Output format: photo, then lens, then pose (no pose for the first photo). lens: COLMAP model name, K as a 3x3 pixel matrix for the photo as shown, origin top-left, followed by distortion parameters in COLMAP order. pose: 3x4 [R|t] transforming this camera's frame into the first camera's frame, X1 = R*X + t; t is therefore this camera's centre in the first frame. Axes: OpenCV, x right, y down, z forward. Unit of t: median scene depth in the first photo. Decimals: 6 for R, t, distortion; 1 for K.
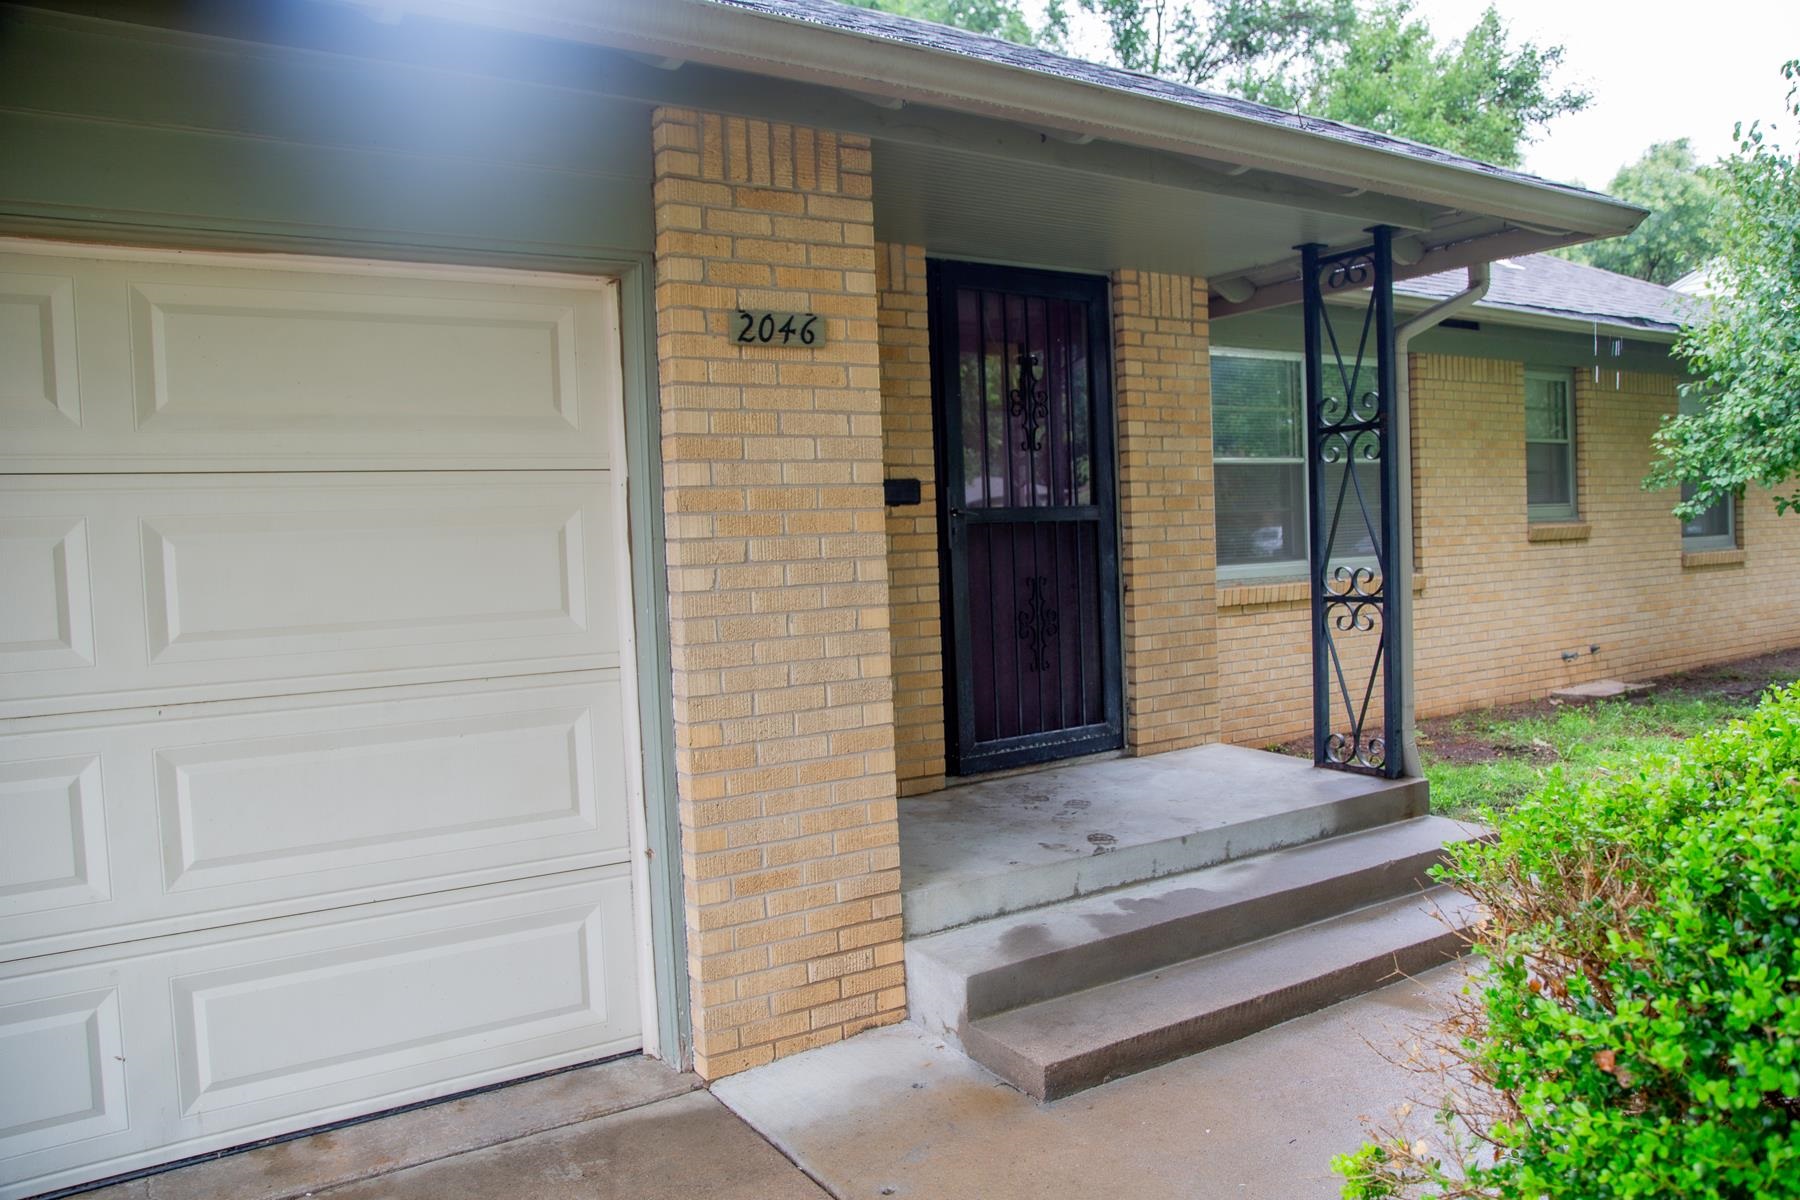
lens RADIAL K [[1333.6, 0, 896.1], [0, 1333.6, 604.5], [0, 0, 1]] dist [-0.094677, 0.058483]
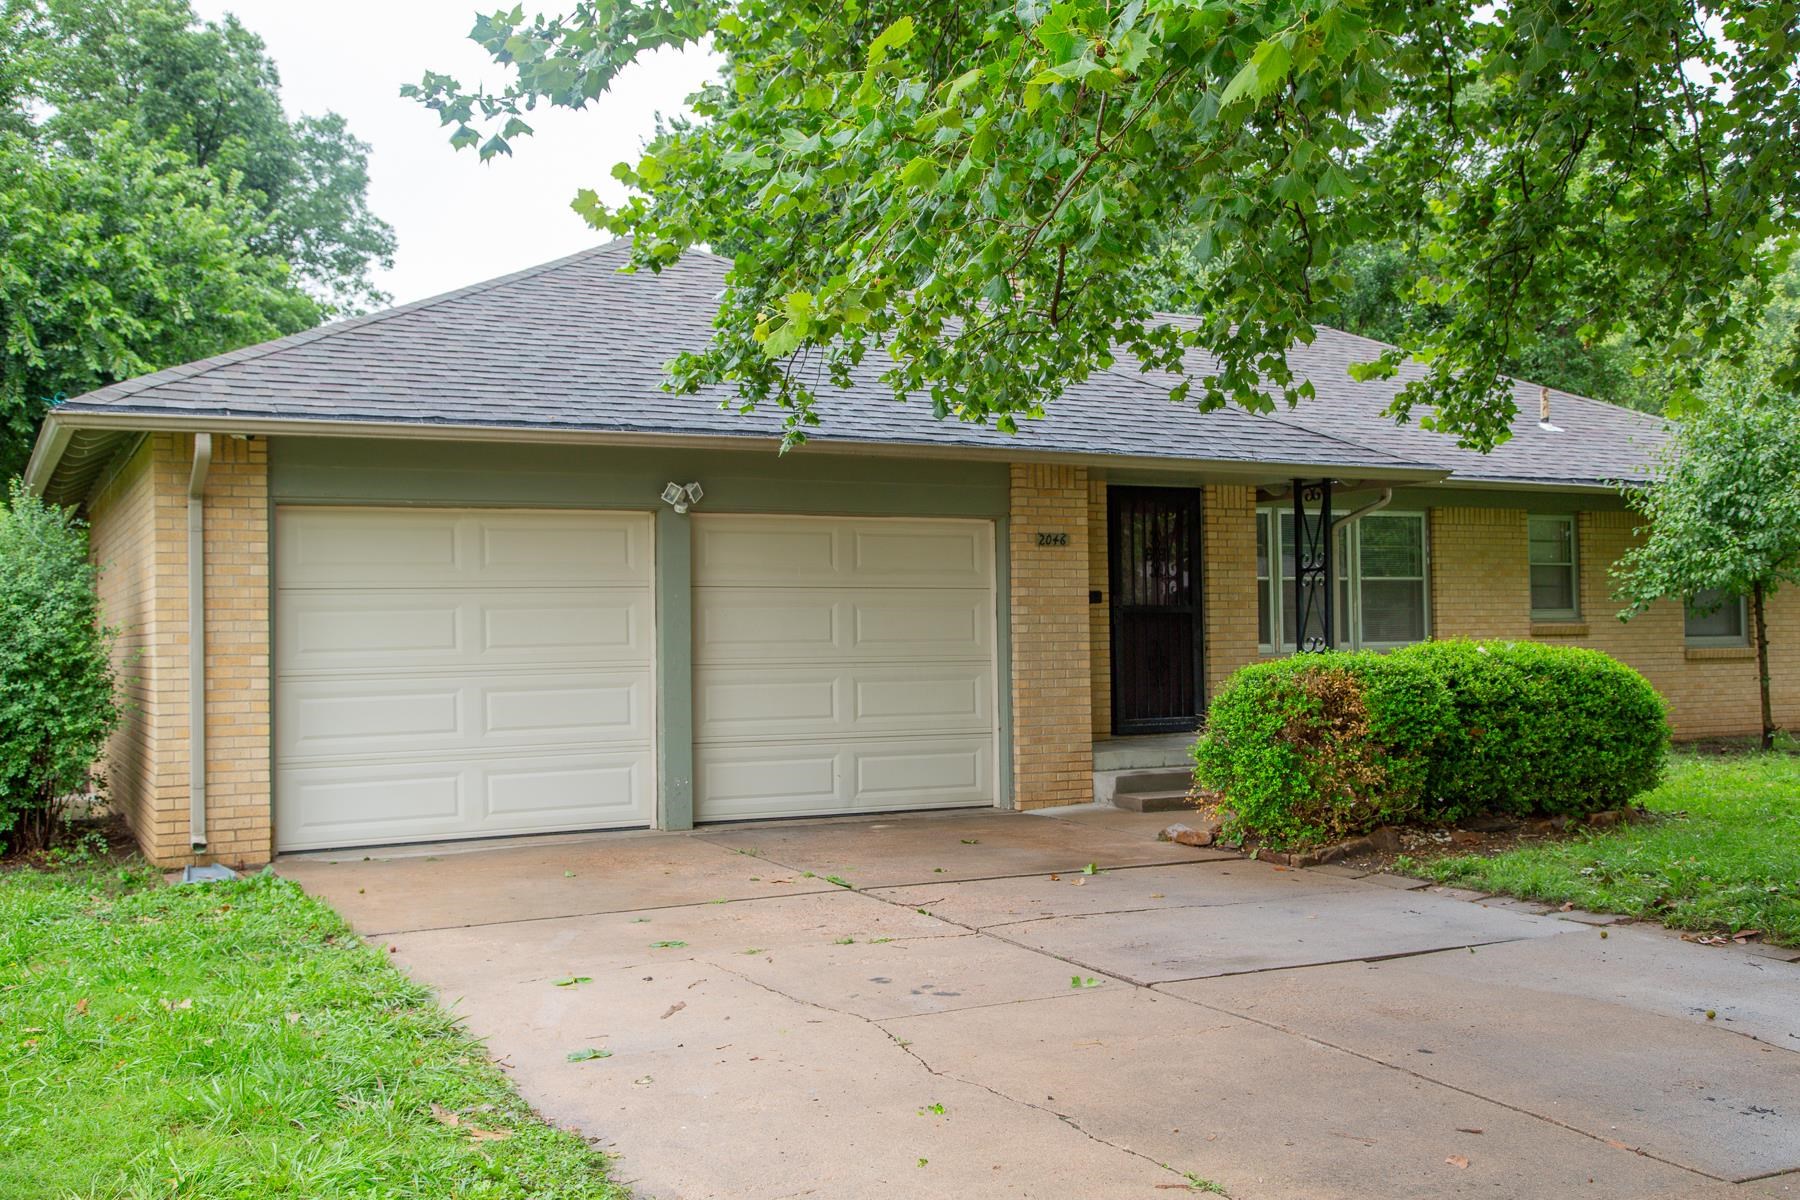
lens RADIAL K [[1849.4, 0, 896.0], [0, 1849.4, 597.9], [0, 0, 1]] dist [-0.082519, 0.002166]
pose [[0.995722, 0.021761, -0.089799, -0.061595], [-0.028153, 0.997111, -0.070543, 0.186104], [0.088005, 0.072769, 0.993459, -2.716917]]
